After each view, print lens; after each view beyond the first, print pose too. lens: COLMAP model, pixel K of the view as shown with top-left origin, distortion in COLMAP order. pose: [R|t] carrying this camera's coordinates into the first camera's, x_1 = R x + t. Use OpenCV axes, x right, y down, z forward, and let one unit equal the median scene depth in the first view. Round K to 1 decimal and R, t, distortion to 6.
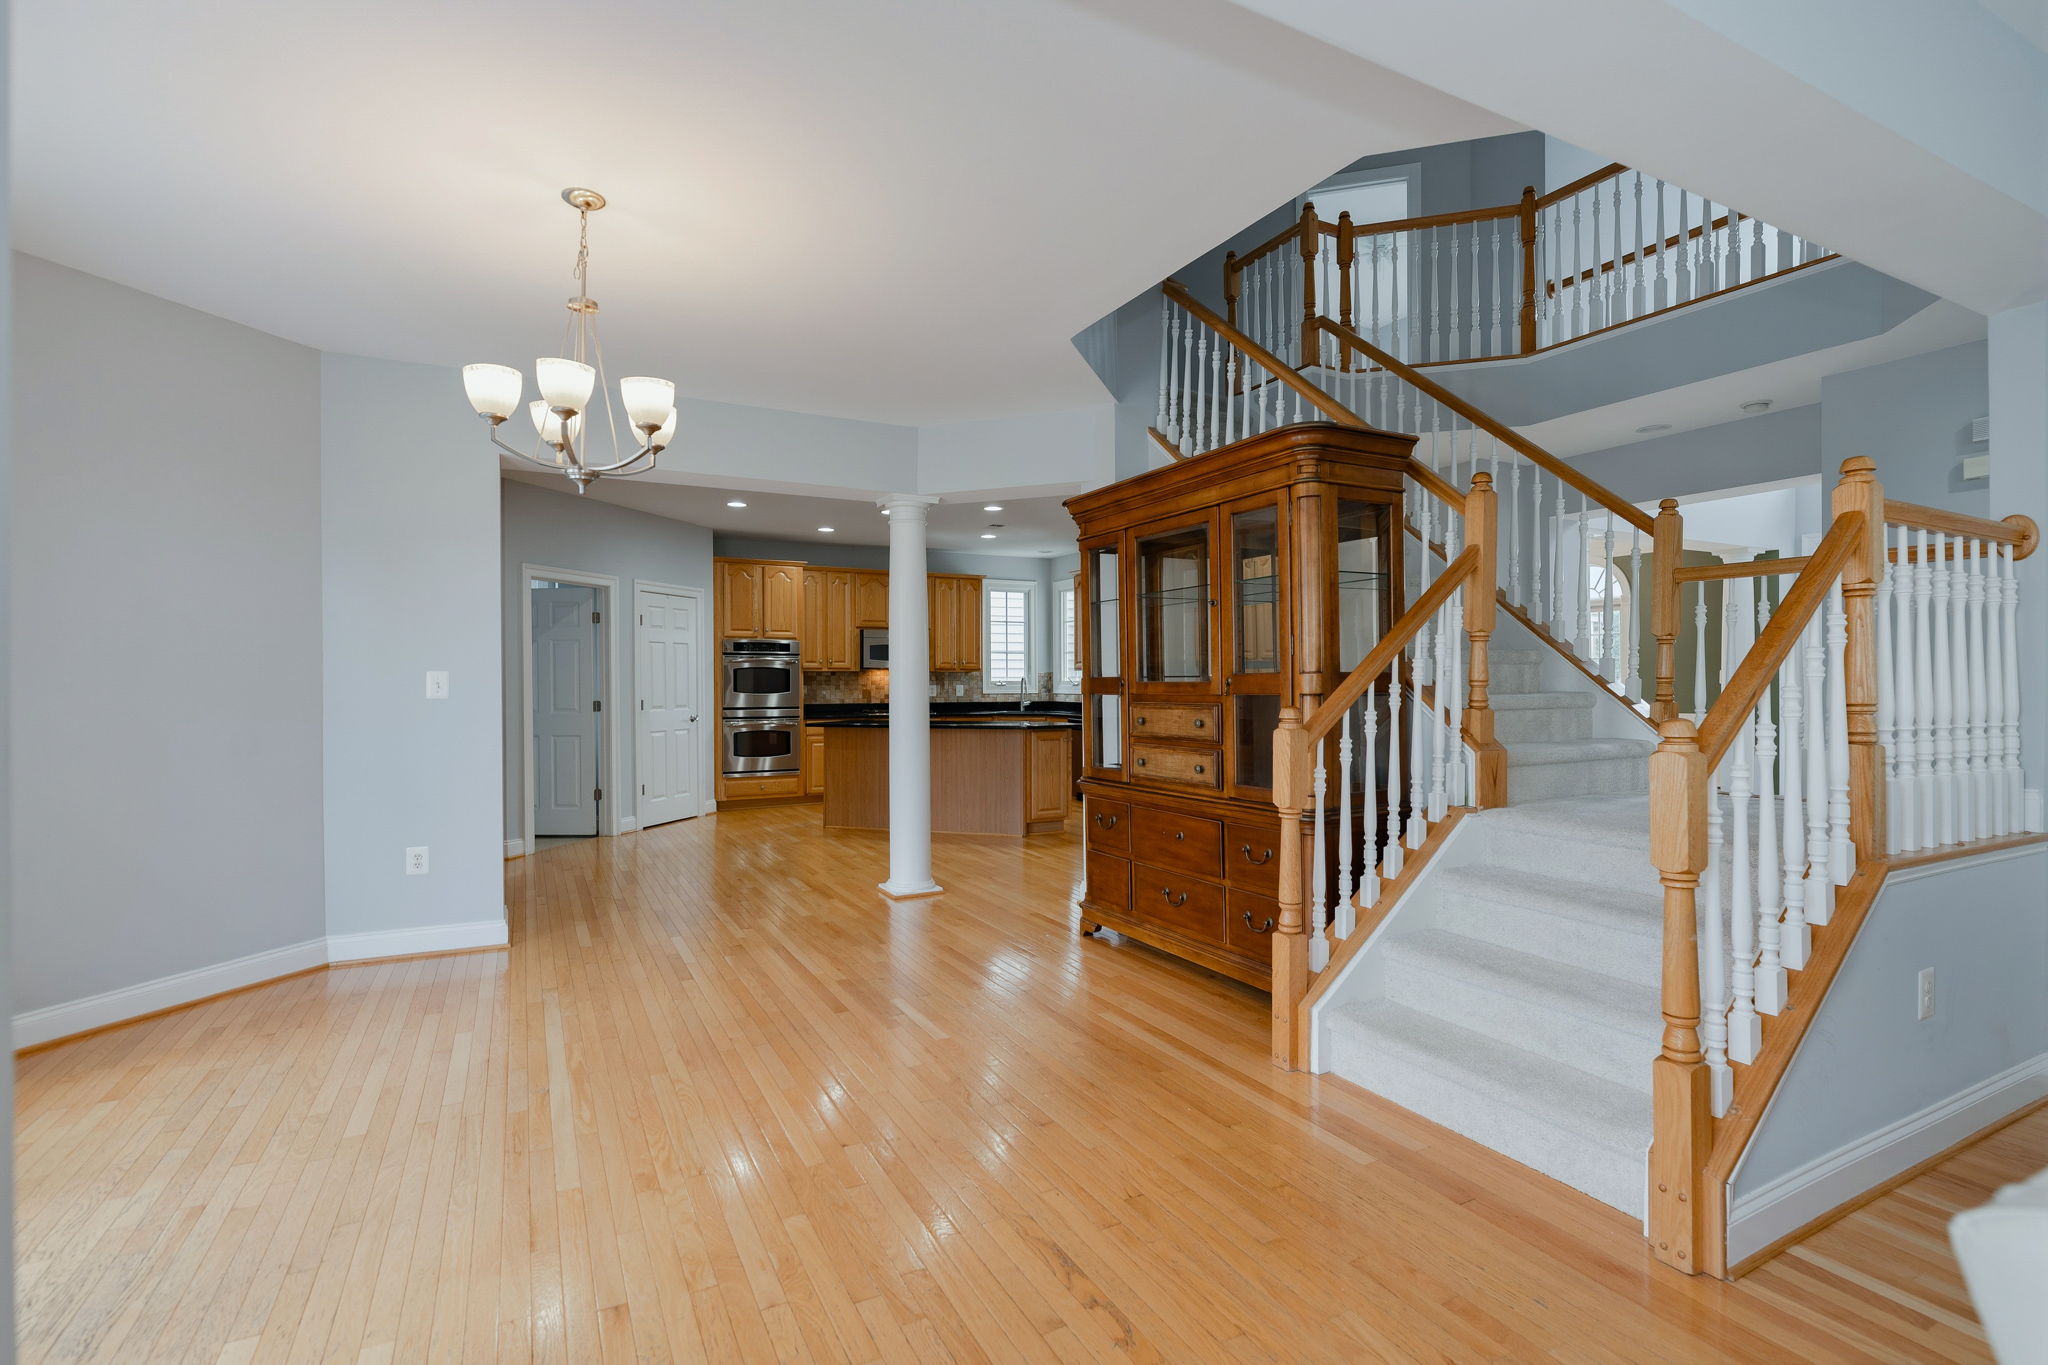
lens RADIAL K [[936.5, 0, 1027.4], [0, 936.5, 690.0], [0, 0, 1]] dist [0.001623, 0.000040]
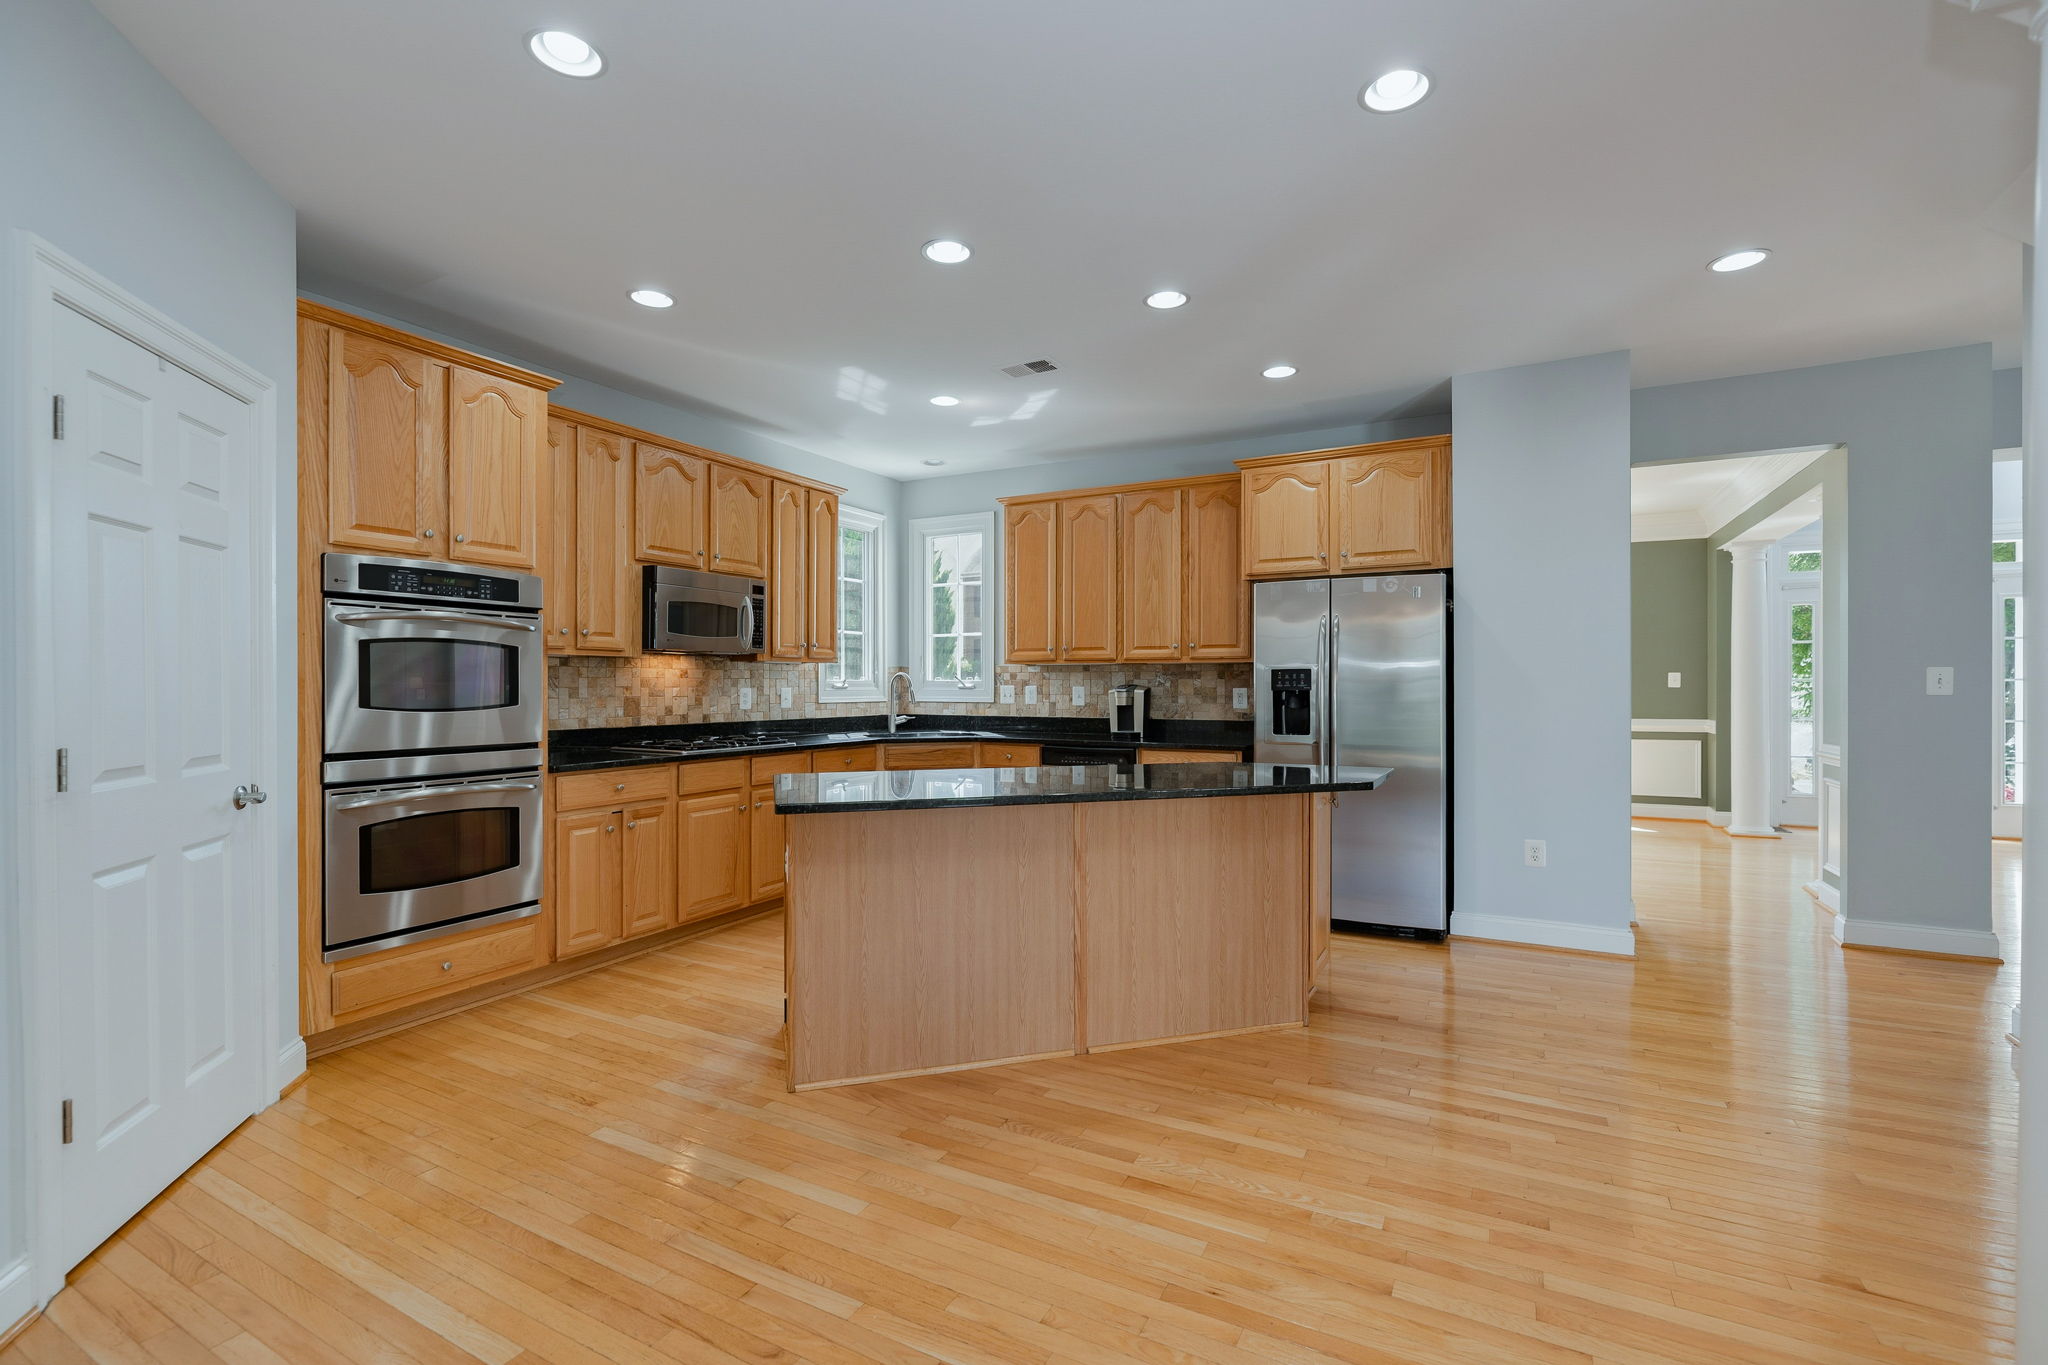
lens RADIAL K [[886.4, 0, 998.2], [0, 886.4, 685.0], [0, 0, 1]] dist [-0.004566, -0.000810]
pose [[0.849572, -0.000130, 0.527473, -0.254607], [0.006444, 0.999928, -0.010131, -0.000852], [-0.527433, 0.012006, 0.849512, 0.533915]]
